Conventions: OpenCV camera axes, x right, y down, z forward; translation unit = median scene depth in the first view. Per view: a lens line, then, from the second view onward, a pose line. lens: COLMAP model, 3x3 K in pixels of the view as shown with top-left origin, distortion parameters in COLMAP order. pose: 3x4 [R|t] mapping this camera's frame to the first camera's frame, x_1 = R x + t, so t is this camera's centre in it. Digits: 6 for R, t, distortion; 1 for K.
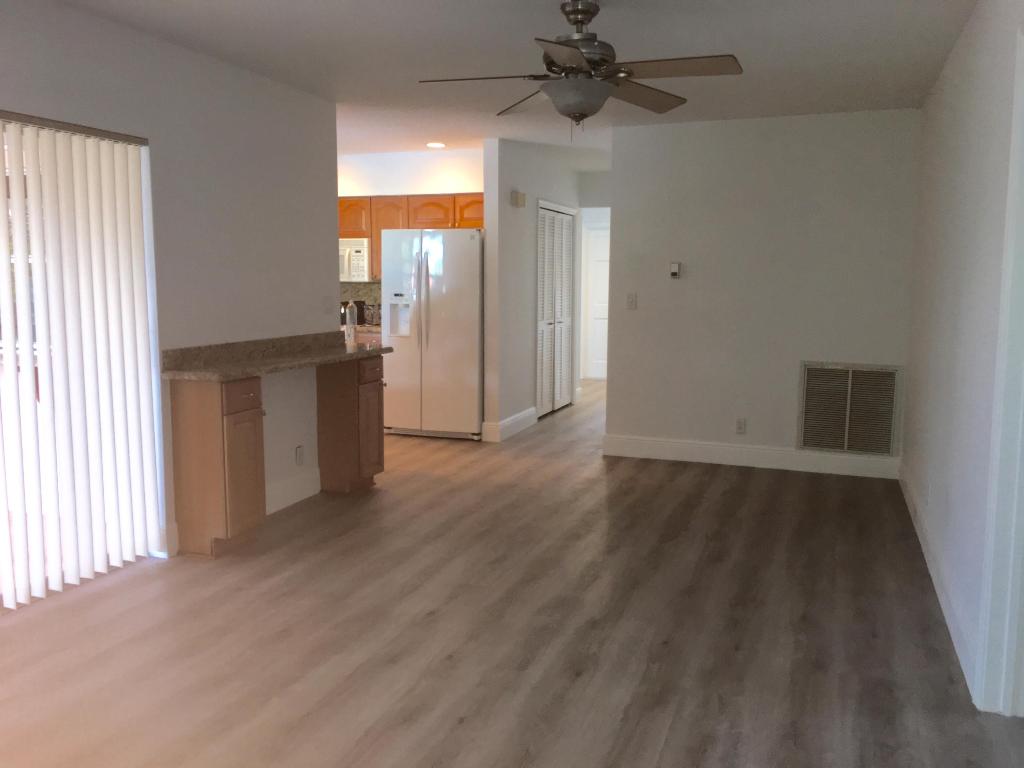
lens RADIAL K [[852.0, 0, 512.0], [0, 852.0, 384.0], [0, 0, 1]] dist [0.008798, -0.002912]
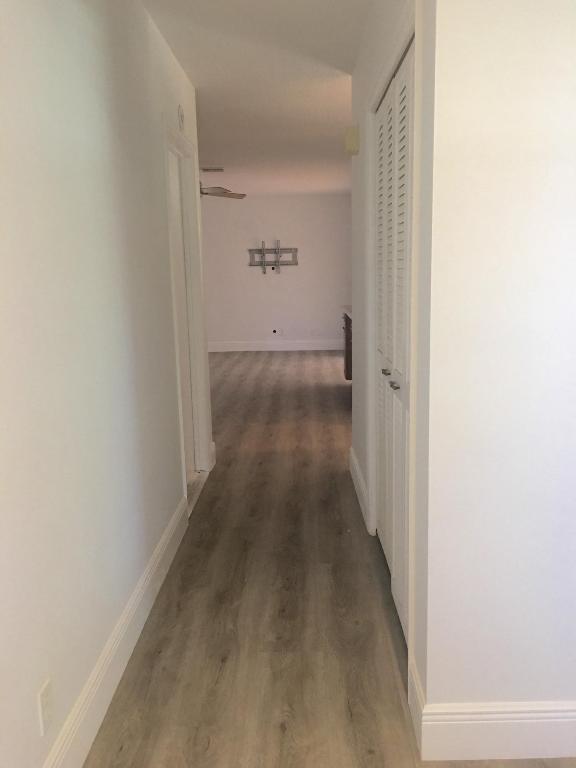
lens RADIAL K [[639.0, 0, 288.0], [0, 639.0, 384.0], [0, 0, 1]] dist [0.008798, -0.002912]
pose [[-0.942786, 0.065928, -0.326814, 0.483124], [-0.031406, 0.958332, 0.283924, -0.358339], [0.331915, 0.277944, -0.901432, 3.055329]]
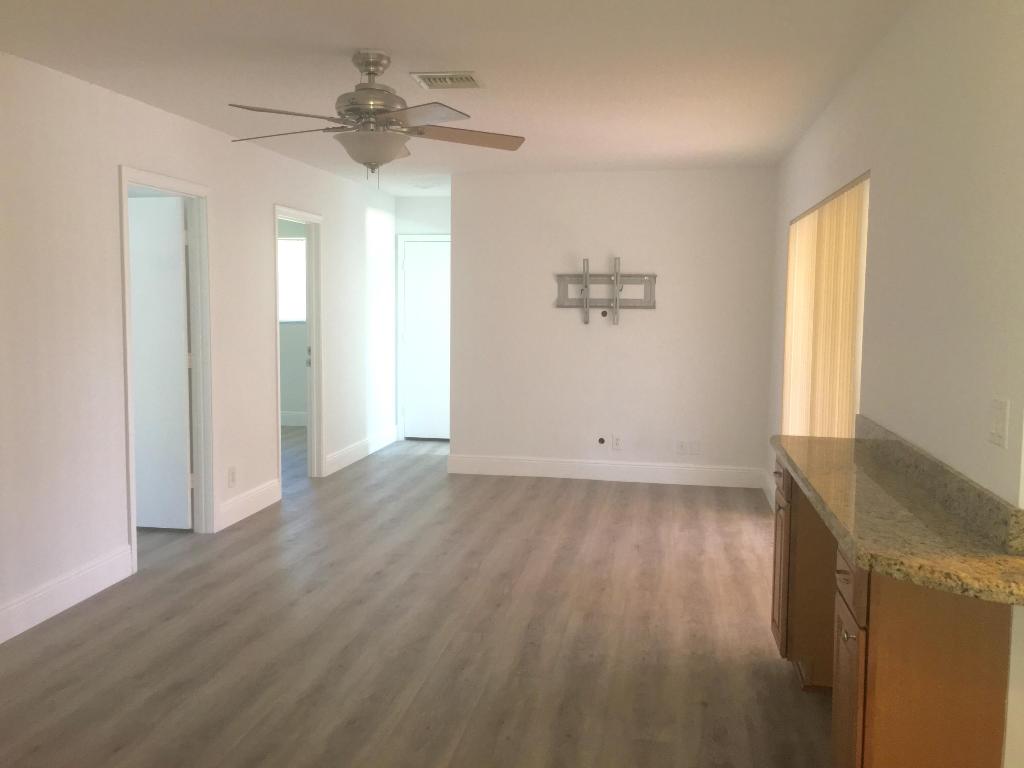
lens RADIAL K [[852.0, 0, 512.0], [0, 852.0, 384.0], [0, 0, 1]] dist [0.008798, -0.002912]
pose [[-0.982638, 0.000350, -0.185533, 0.105587], [-0.040547, 0.975420, 0.216589, -0.282388], [0.181049, 0.220351, -0.958471, 2.054365]]
